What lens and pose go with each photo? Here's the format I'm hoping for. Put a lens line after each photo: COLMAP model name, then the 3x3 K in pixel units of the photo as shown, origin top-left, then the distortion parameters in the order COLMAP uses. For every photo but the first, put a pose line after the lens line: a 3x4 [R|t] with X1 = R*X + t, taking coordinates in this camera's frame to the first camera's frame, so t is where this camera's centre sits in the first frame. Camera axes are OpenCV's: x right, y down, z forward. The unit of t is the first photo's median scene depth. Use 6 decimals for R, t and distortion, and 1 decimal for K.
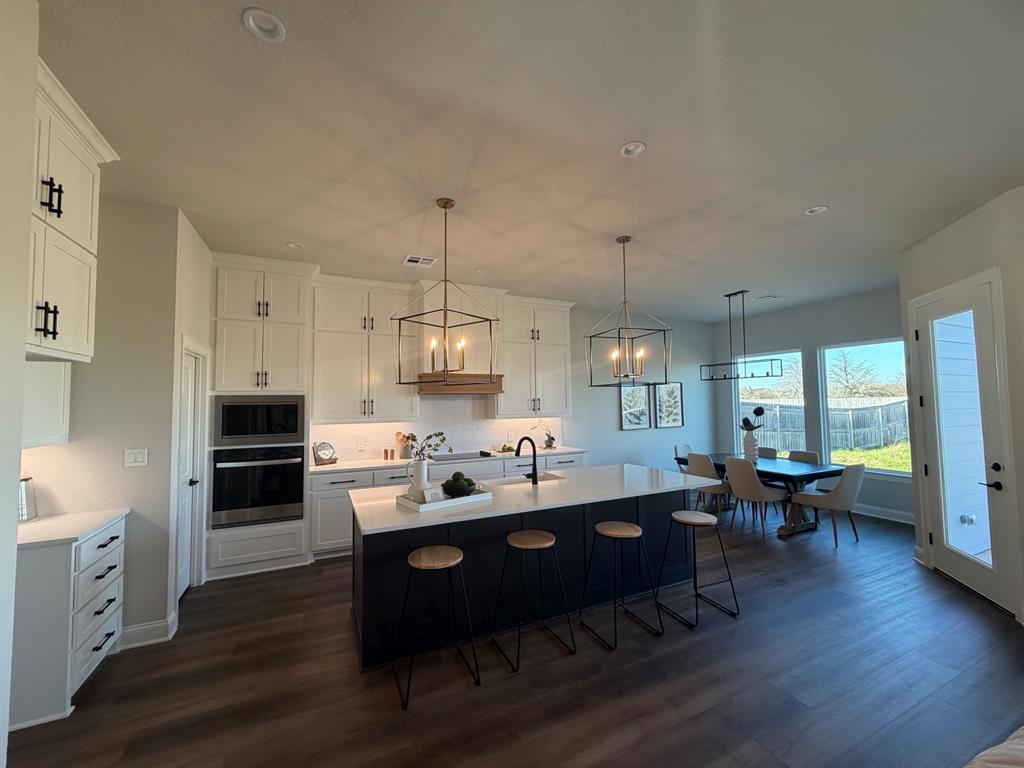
lens RADIAL K [[407.3, 0, 512.0], [0, 407.3, 384.0], [0, 0, 1]] dist [0.001108, -0.000036]
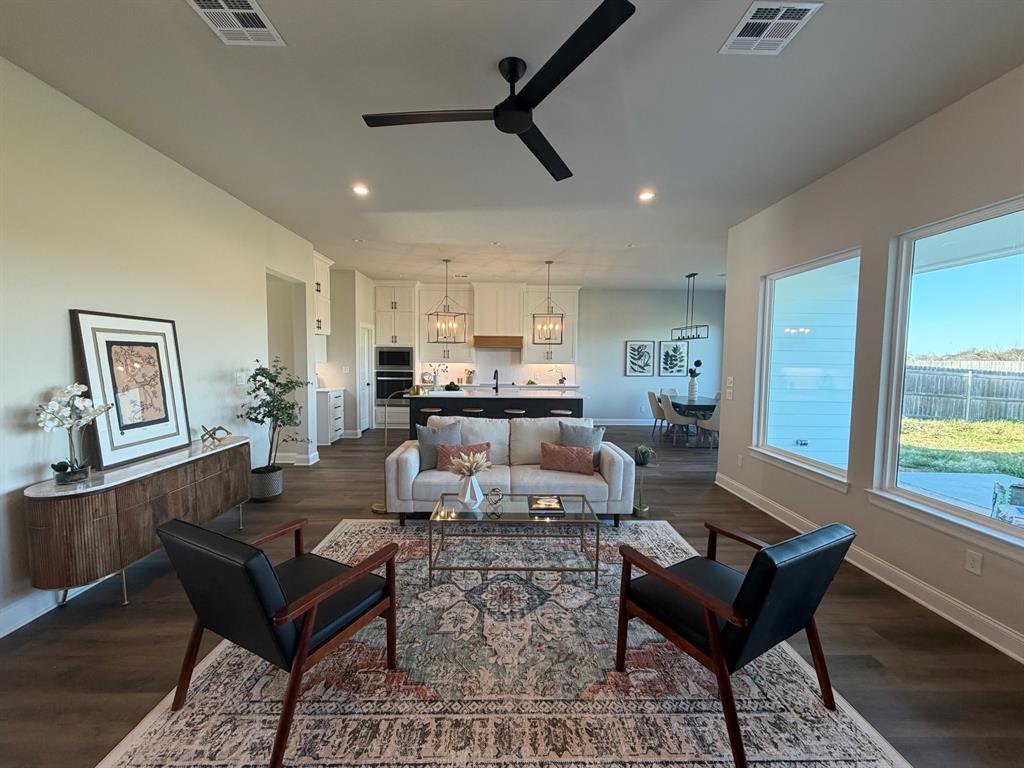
lens RADIAL K [[407.3, 0, 512.0], [0, 407.3, 384.0], [0, 0, 1]] dist [0.001108, -0.000036]
pose [[0.912925, 0.049373, -0.405129, 0.800596], [-0.004221, 0.993745, 0.111594, -0.019720], [0.408105, -0.100166, 0.907423, -0.682742]]
